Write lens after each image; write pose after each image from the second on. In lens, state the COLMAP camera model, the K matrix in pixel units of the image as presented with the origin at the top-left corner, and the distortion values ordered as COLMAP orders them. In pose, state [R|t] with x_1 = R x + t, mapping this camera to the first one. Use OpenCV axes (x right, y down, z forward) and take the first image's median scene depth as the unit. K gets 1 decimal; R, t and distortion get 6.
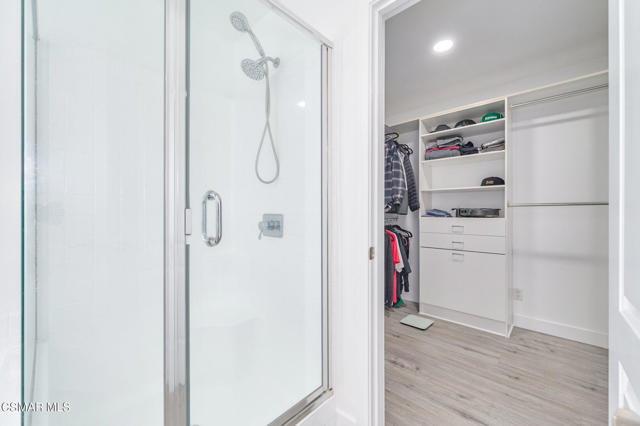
lens RADIAL K [[252.8, 0, 321.3], [0, 252.8, 213.7], [0, 0, 1]] dist [-0.004467, 0.000448]
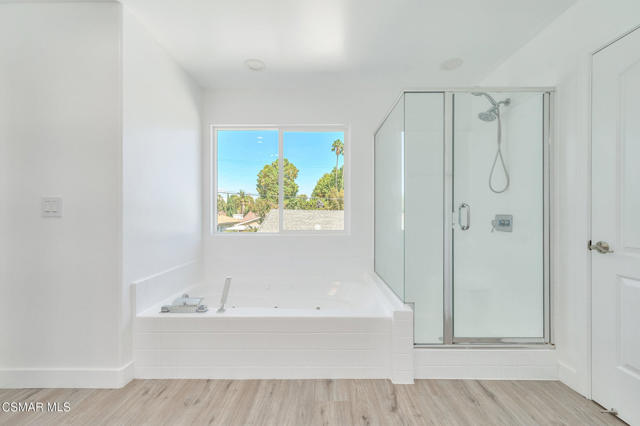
lens RADIAL K [[252.8, 0, 323.1], [0, 252.8, 213.7], [0, 0, 1]] dist [-0.004467, 0.000448]
pose [[0.671811, 0.001003, -0.740722, 0.170853], [-0.001962, 0.999998, -0.000426, -0.001563], [0.740720, 0.001739, 0.671811, -0.671121]]
